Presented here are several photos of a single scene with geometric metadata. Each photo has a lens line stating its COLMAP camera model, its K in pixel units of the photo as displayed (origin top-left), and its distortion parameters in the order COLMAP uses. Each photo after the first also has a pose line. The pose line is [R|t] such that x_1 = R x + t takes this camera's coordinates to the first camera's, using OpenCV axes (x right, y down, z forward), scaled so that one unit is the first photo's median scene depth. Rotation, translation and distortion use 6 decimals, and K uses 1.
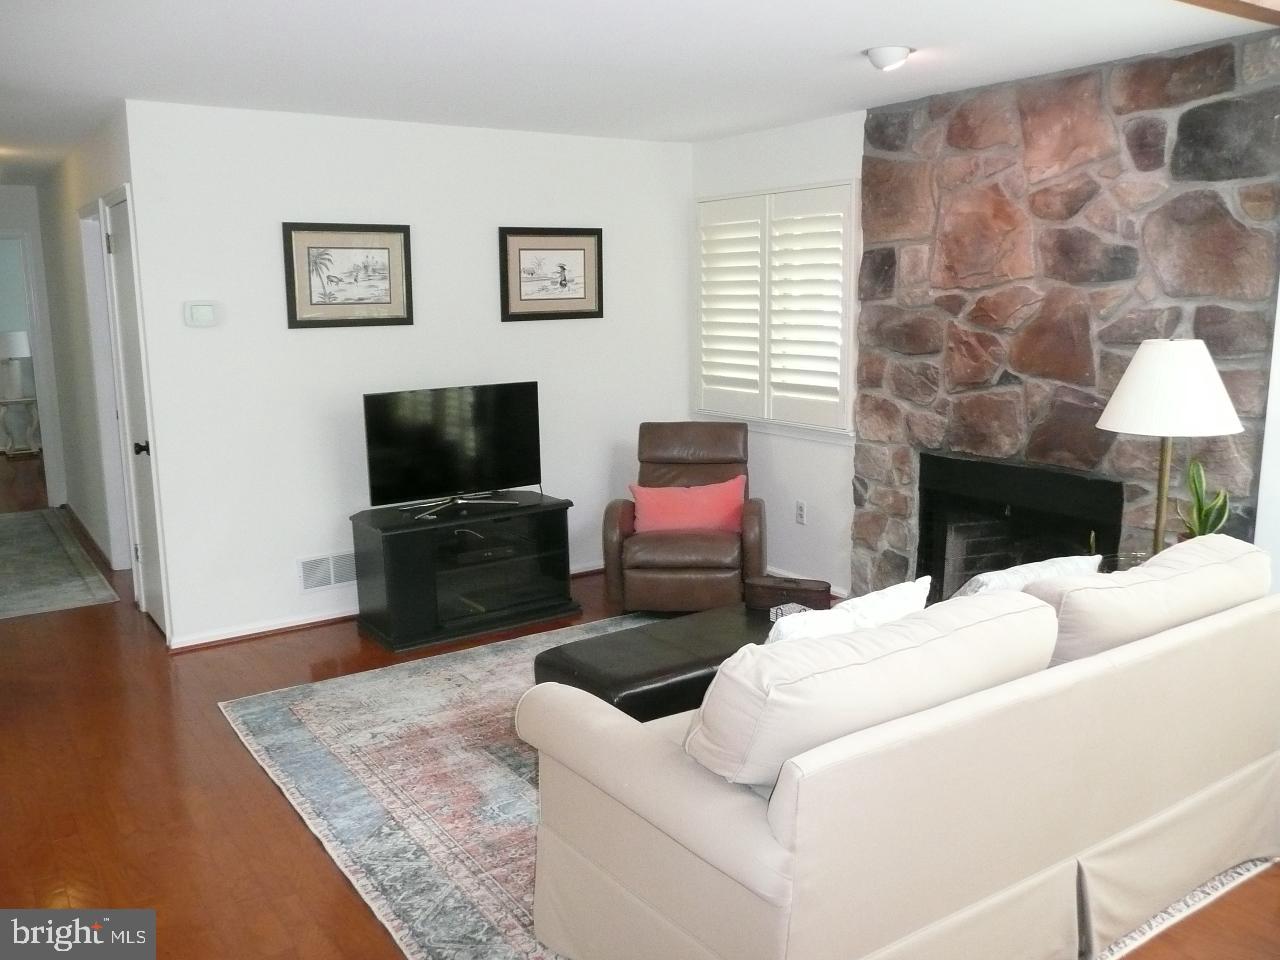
lens RADIAL K [[1084.5, 0, 645.1], [0, 1084.5, 480.4], [0, 0, 1]] dist [-0.017506, 0.004050]
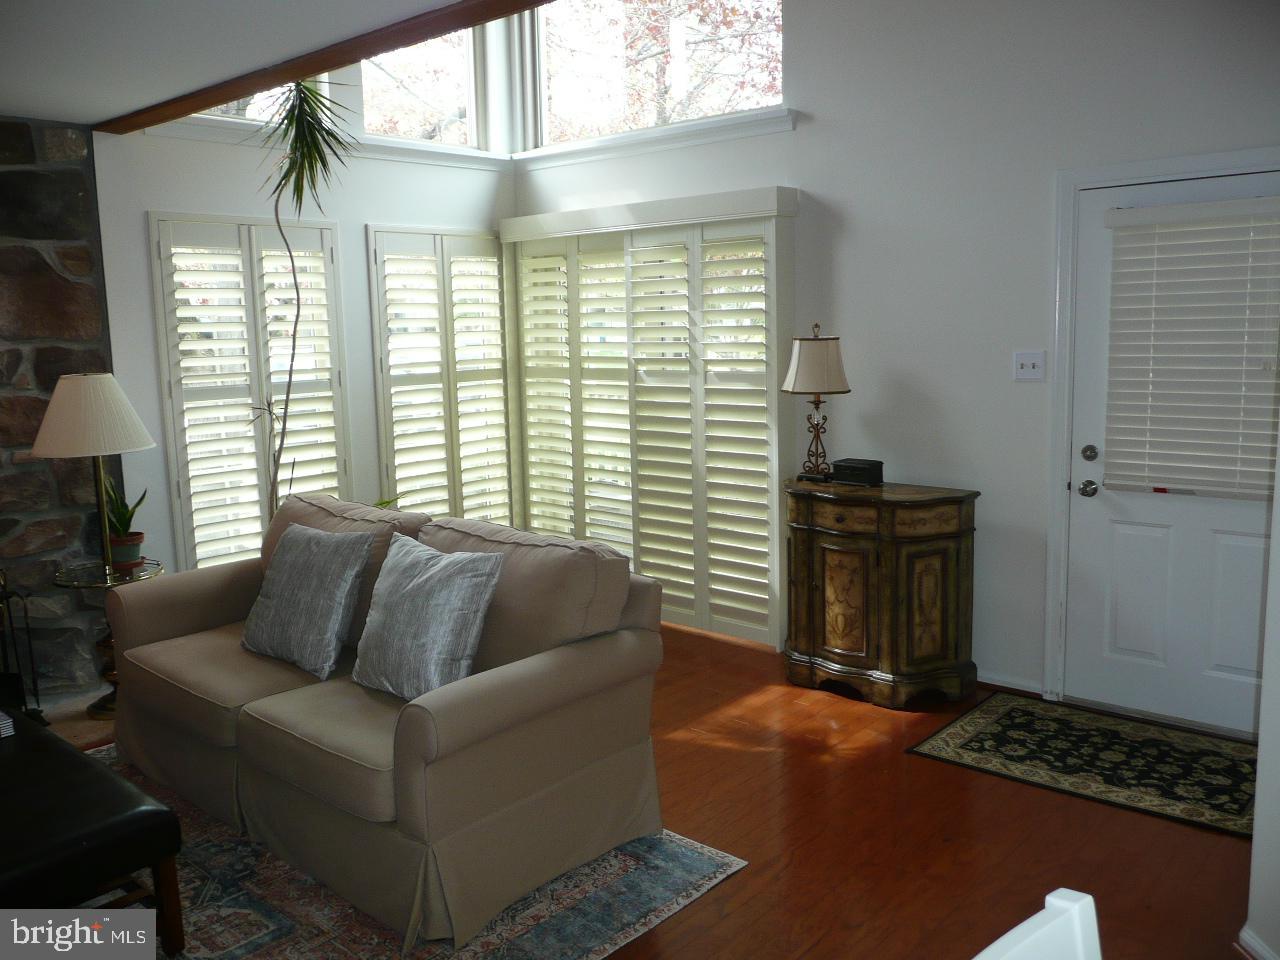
lens RADIAL K [[1084.5, 0, 642.9], [0, 1084.5, 479.3], [0, 0, 1]] dist [-0.017506, 0.004050]
pose [[-0.253244, -0.124006, 0.959422, -0.675518], [0.193421, 0.965235, 0.175812, -0.093330], [-0.947869, 0.230095, -0.220455, 0.608546]]
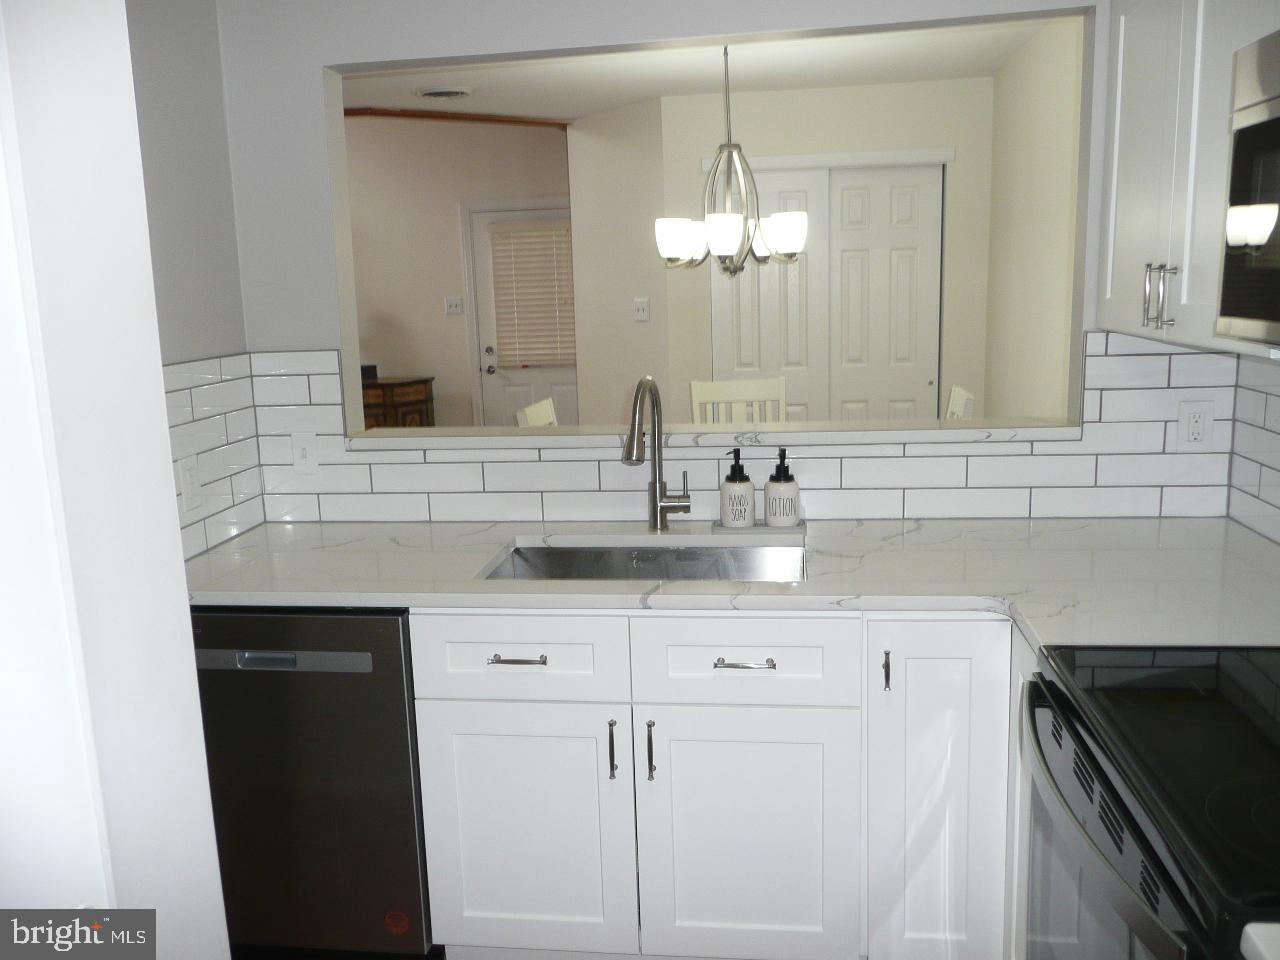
lens RADIAL K [[1084.5, 0, 638.3], [0, 1084.5, 480.0], [0, 0, 1]] dist [-0.017506, 0.004050]
pose [[-0.753170, -0.084944, 0.652318, -1.257005], [0.155182, 0.940698, 0.301671, -0.178382], [-0.639260, 0.328438, -0.695324, 1.202561]]
